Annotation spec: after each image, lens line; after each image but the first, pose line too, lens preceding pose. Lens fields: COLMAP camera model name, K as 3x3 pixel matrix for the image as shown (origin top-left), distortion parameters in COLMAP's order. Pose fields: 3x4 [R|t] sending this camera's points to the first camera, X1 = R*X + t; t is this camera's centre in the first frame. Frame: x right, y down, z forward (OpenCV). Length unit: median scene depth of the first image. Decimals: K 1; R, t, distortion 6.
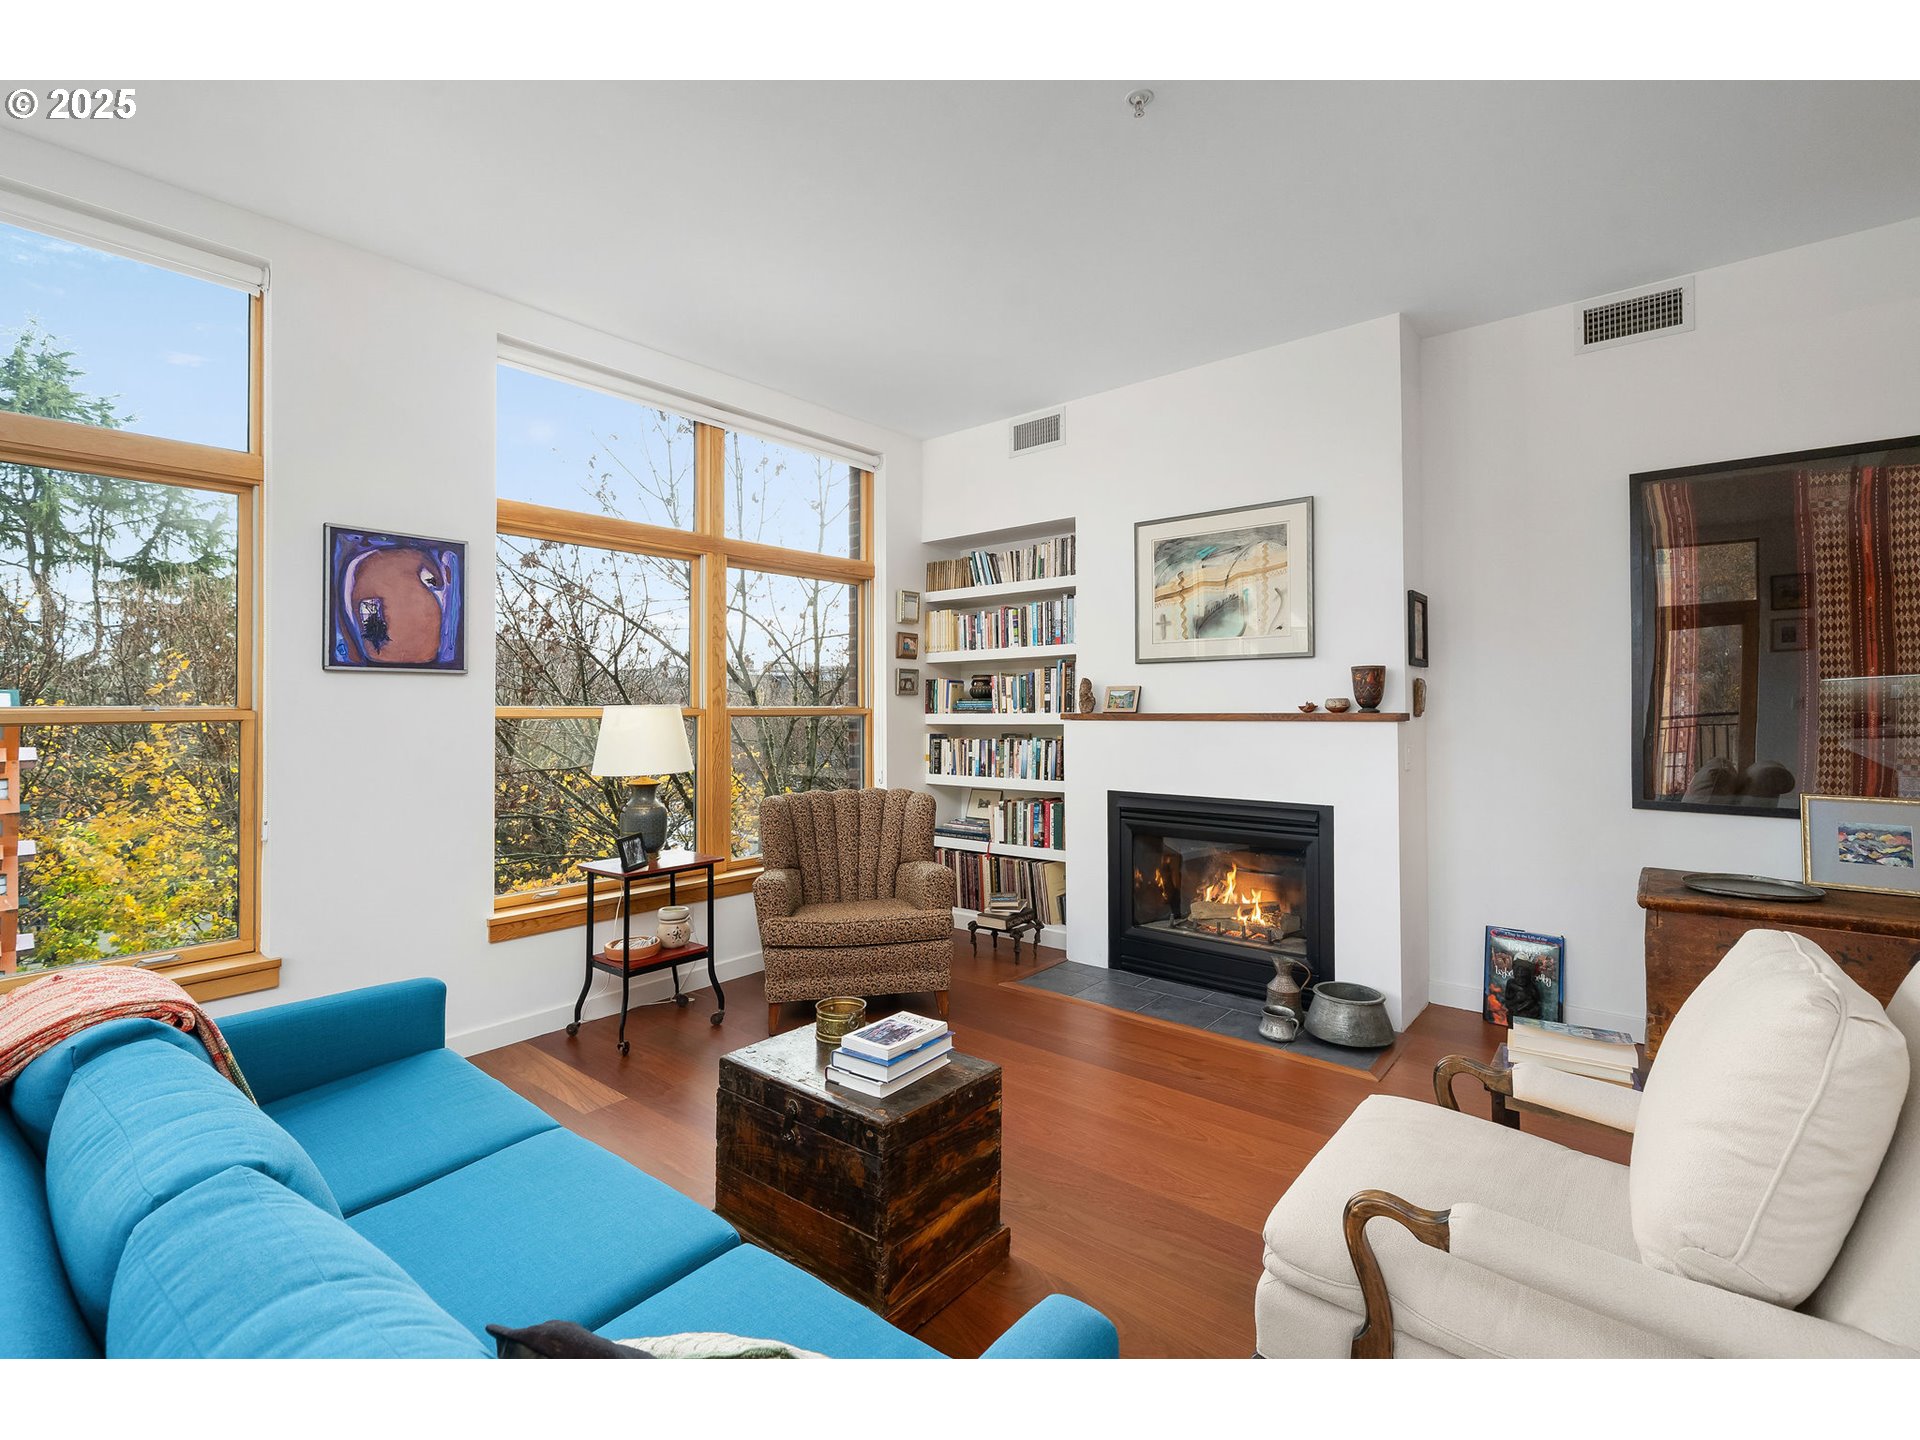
lens RADIAL K [[989.9, 0, 965.6], [0, 989.9, 699.7], [0, 0, 1]] dist [-0.001939, -0.000525]
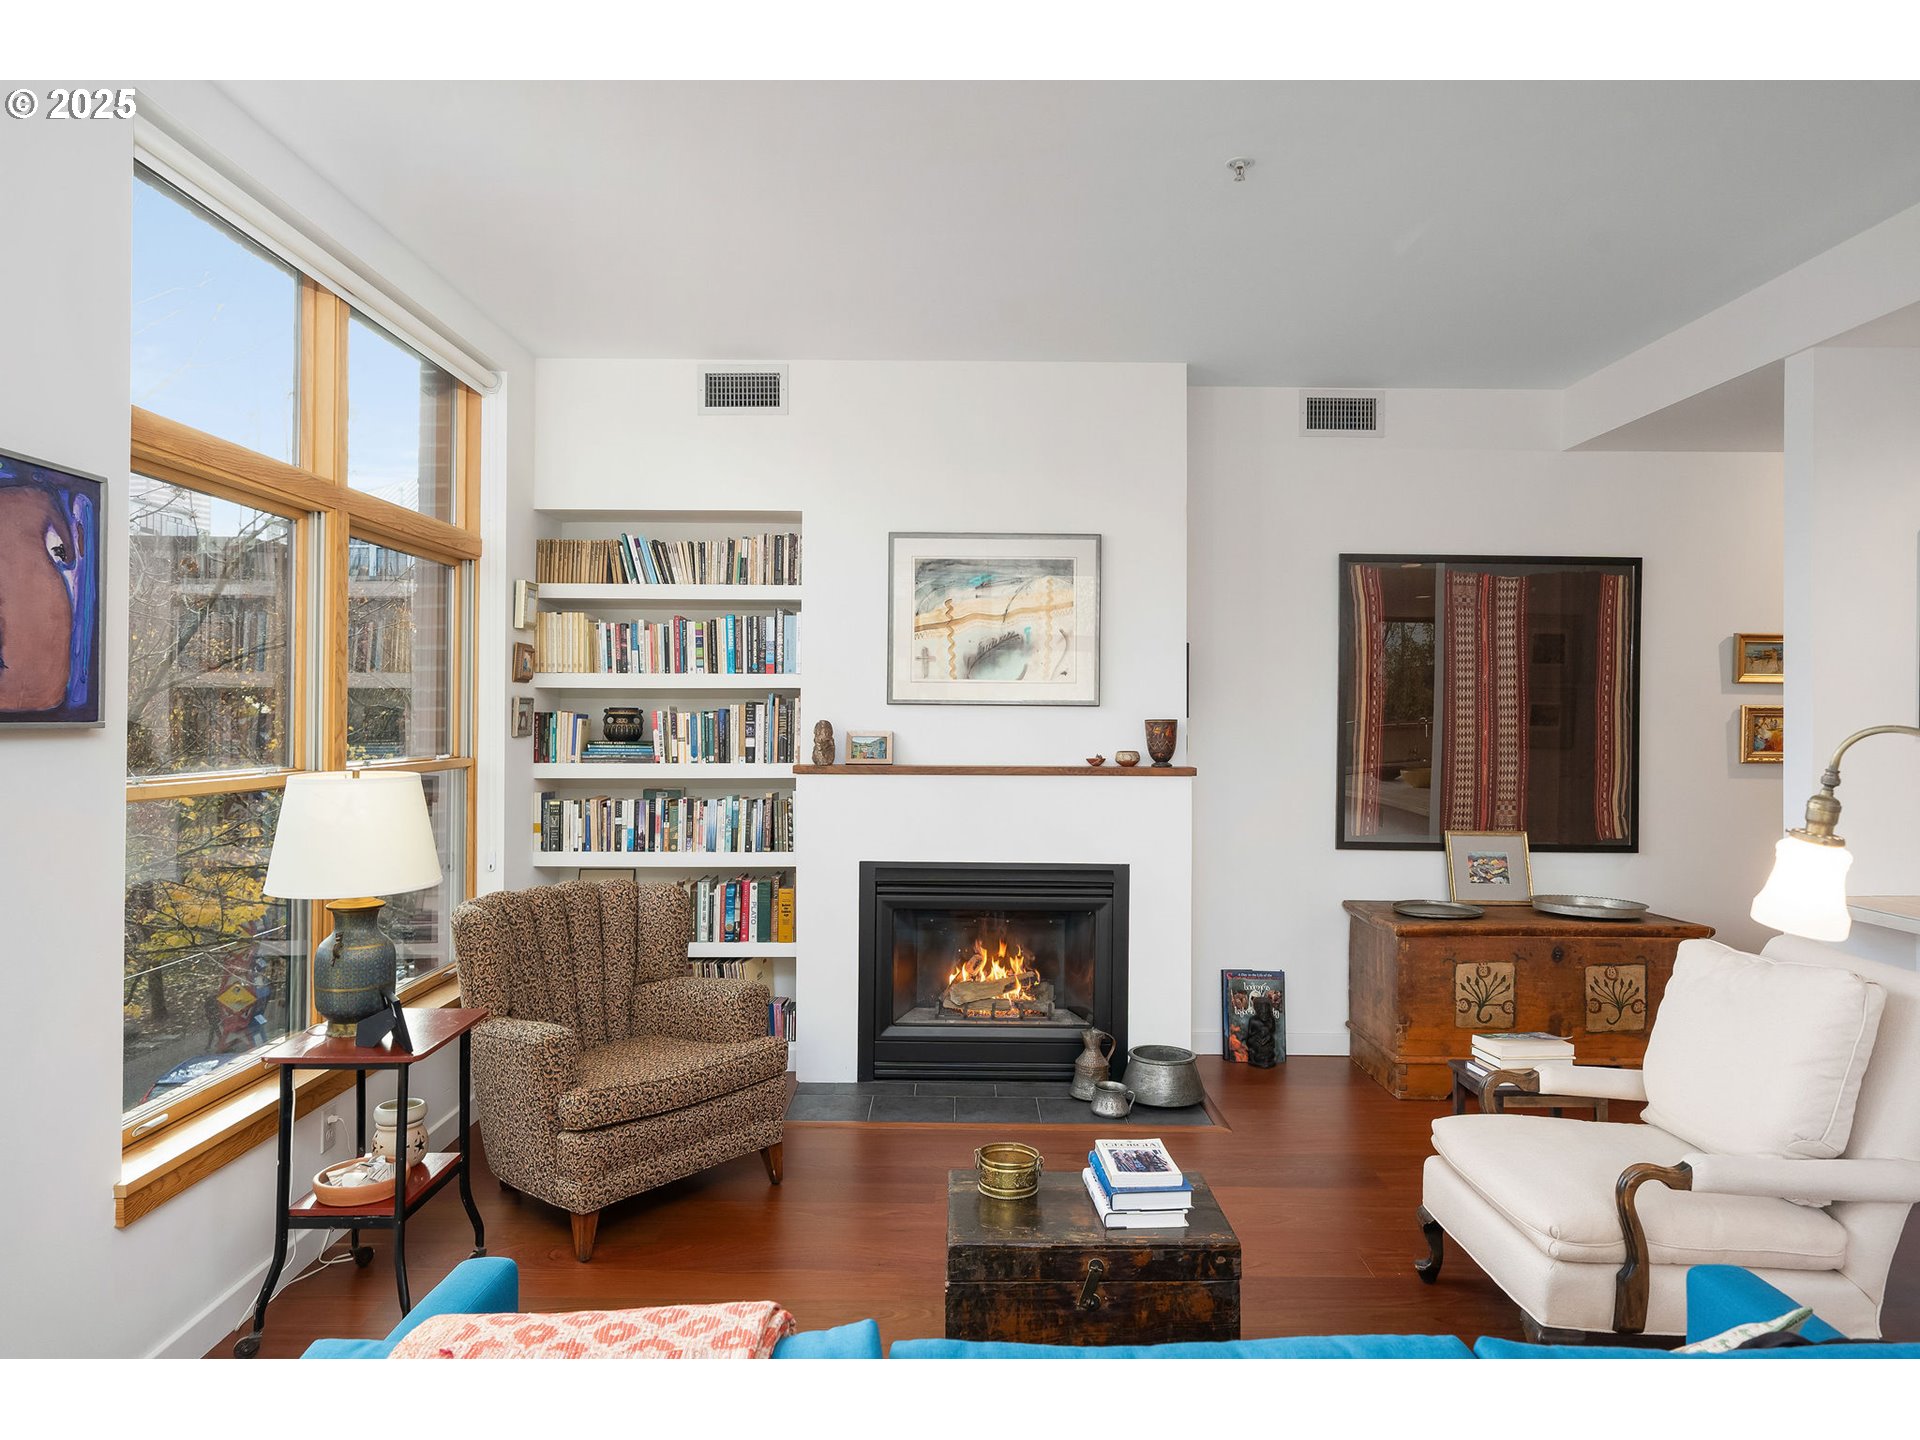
lens RADIAL K [[1385.0, 0, 1068.3], [0, 1385.0, 701.8], [0, 0, 1]] dist [0.001018, -0.000174]
pose [[0.698503, 0.015492, 0.715440, -0.530416], [-0.021948, 0.999759, -0.000221, -0.040586], [-0.715271, -0.015548, 0.698674, 0.089564]]
